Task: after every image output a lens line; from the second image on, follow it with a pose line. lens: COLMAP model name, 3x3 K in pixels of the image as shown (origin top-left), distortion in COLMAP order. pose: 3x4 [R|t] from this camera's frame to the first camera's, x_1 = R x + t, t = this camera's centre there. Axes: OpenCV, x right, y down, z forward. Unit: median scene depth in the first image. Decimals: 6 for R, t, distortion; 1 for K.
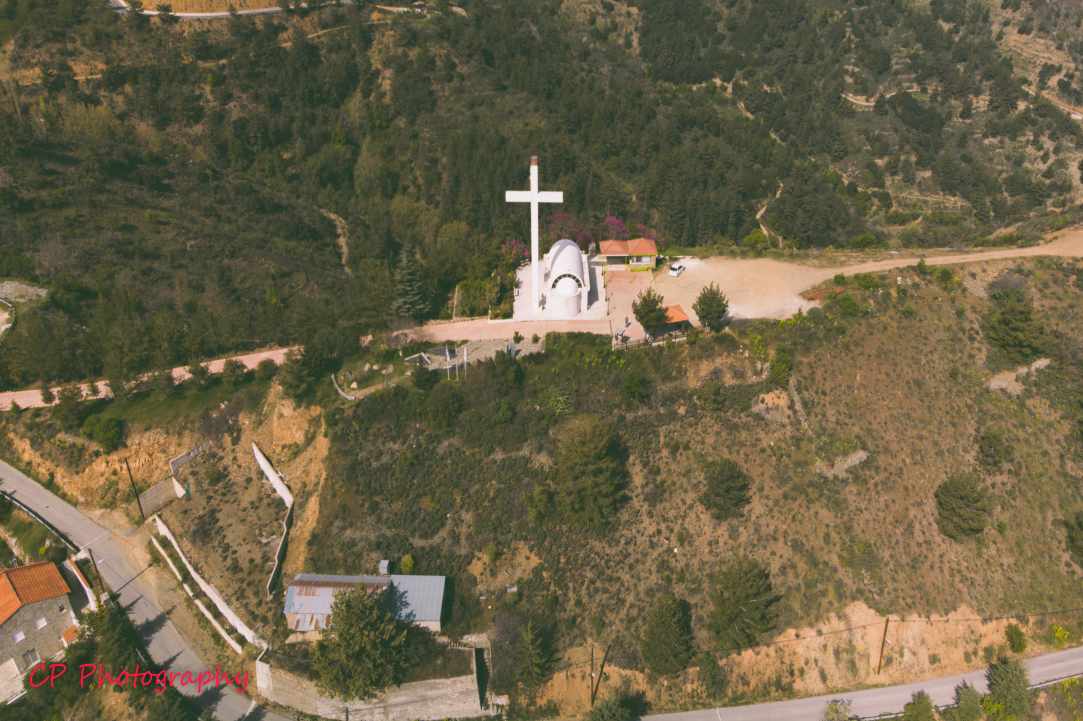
lens RADIAL K [[816.9, 0, 544.9], [0, 816.9, 219.7], [0, 0, 1]] dist [0.035471, 0.002942]
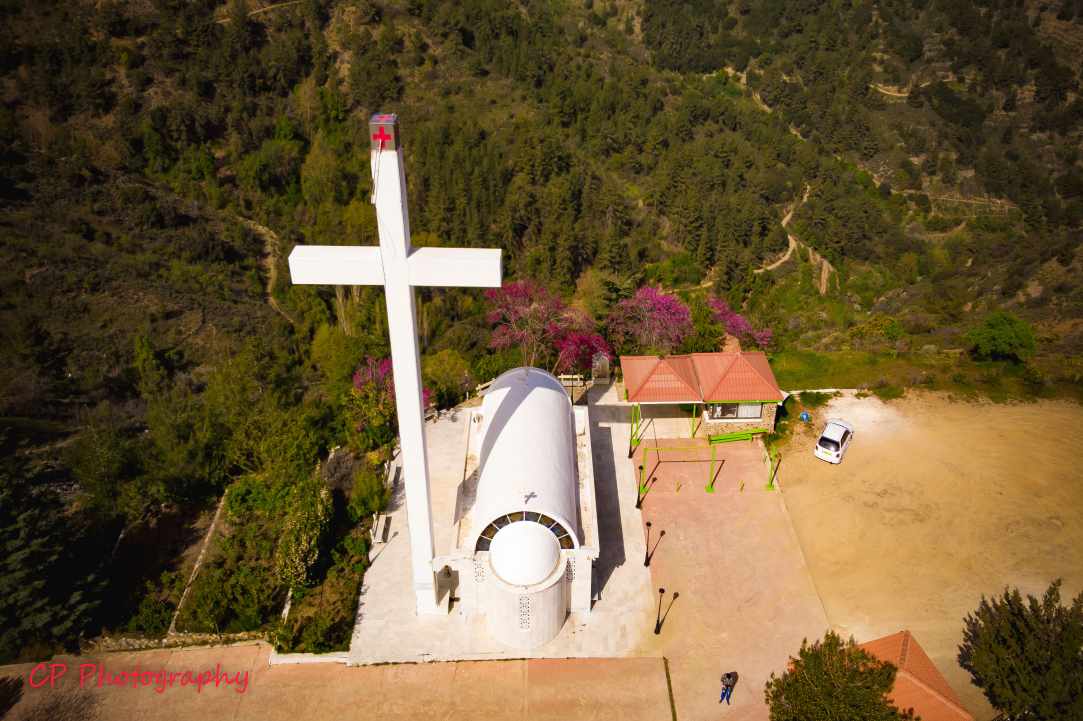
lens RADIAL K [[816.9, 0, 544.9], [0, 816.9, 219.7], [0, 0, 1]] dist [0.035471, 0.002942]
pose [[0.999989, -0.002555, 0.003974, 0.006735], [0.002558, 0.999997, -0.000550, -0.008224], [-0.003973, 0.000560, 0.999992, 0.138493]]
